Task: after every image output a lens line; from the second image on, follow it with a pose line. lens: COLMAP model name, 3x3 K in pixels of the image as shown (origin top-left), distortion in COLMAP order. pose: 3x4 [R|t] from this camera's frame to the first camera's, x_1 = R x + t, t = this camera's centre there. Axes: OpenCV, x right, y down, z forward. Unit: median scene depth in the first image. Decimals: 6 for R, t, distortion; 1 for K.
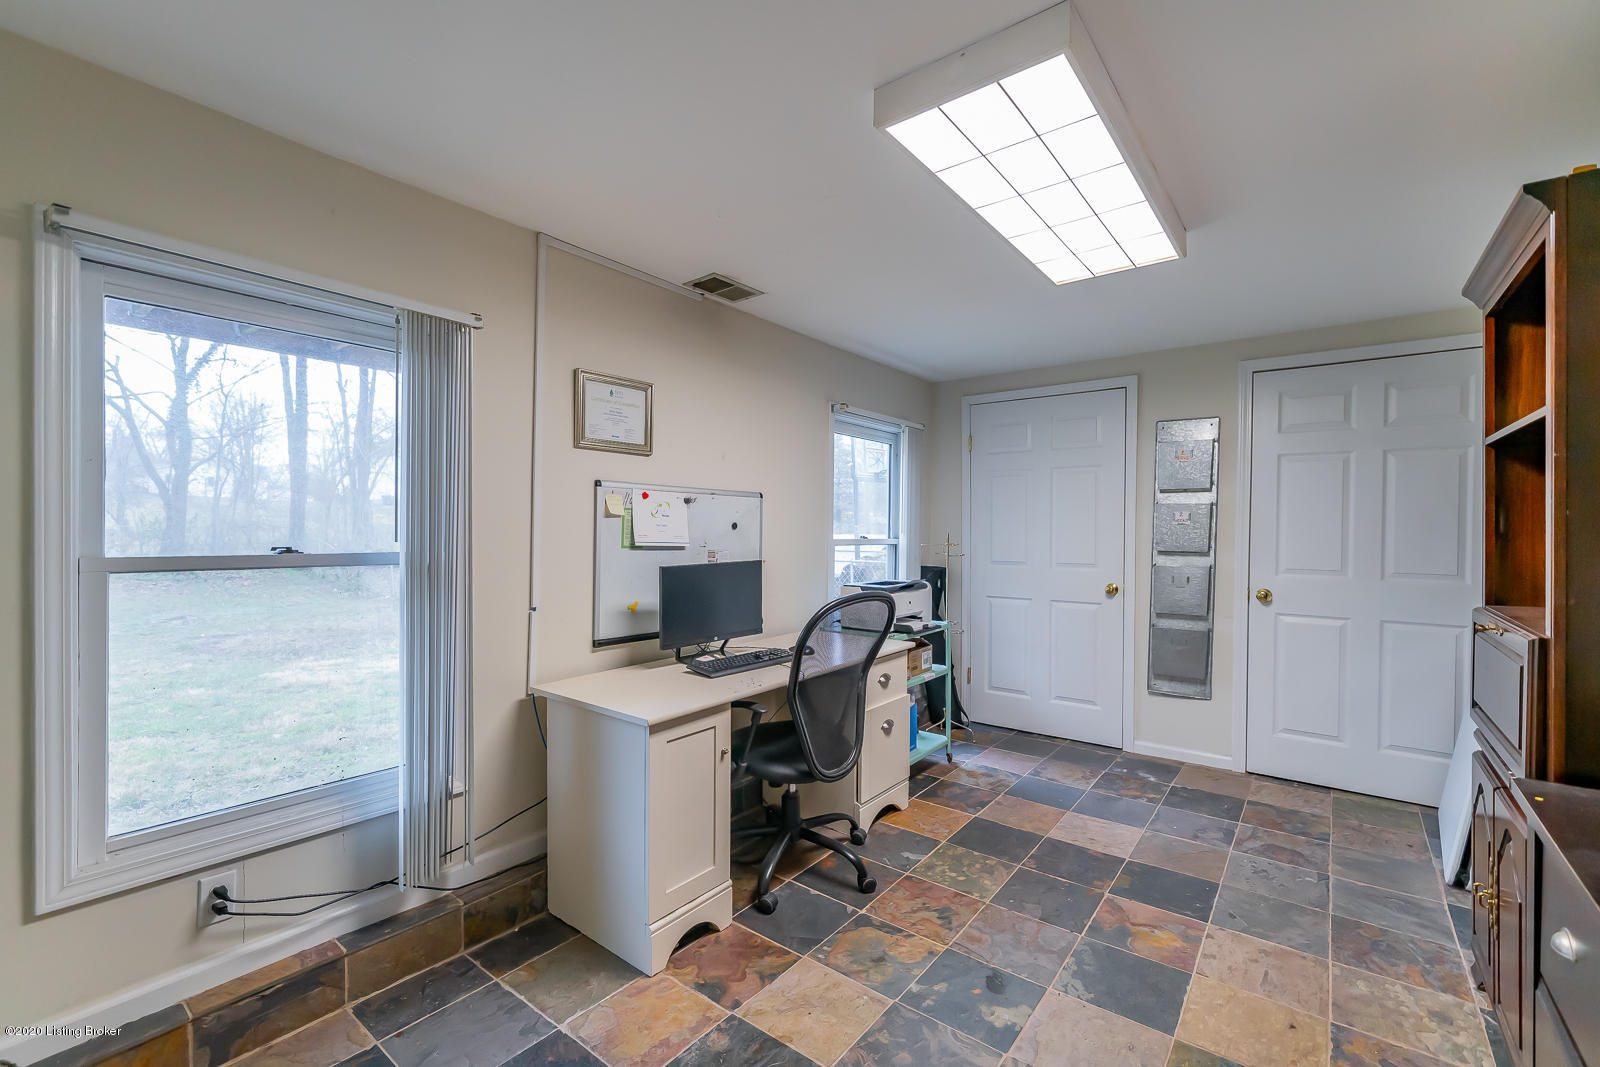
lens RADIAL K [[682.3, 0, 799.1], [0, 682.3, 531.6], [0, 0, 1]] dist [0.004245, 0.000153]
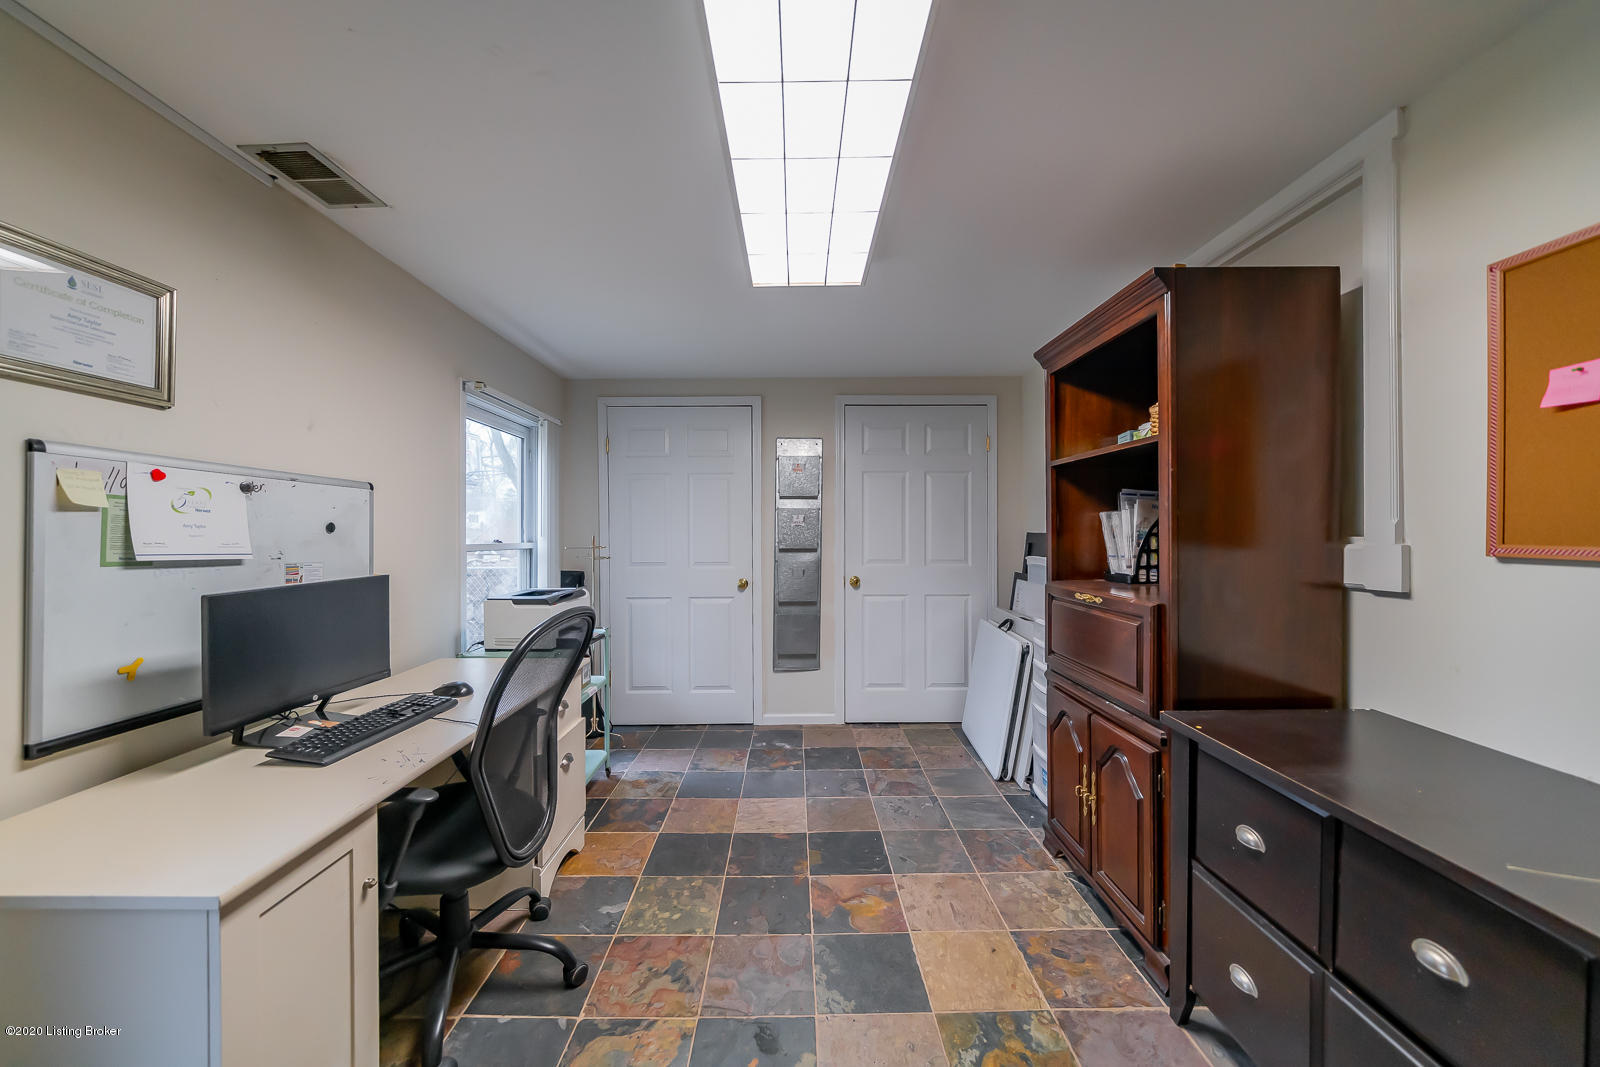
lens RADIAL K [[591.6, 0, 799.2], [0, 591.6, 531.9], [0, 0, 1]] dist [-0.001269, 0.000021]
pose [[0.786989, -0.007159, 0.616925, -0.103691], [0.010479, 0.999944, -0.001764, 0.002488], [-0.616878, 0.007853, 0.787020, 0.257493]]
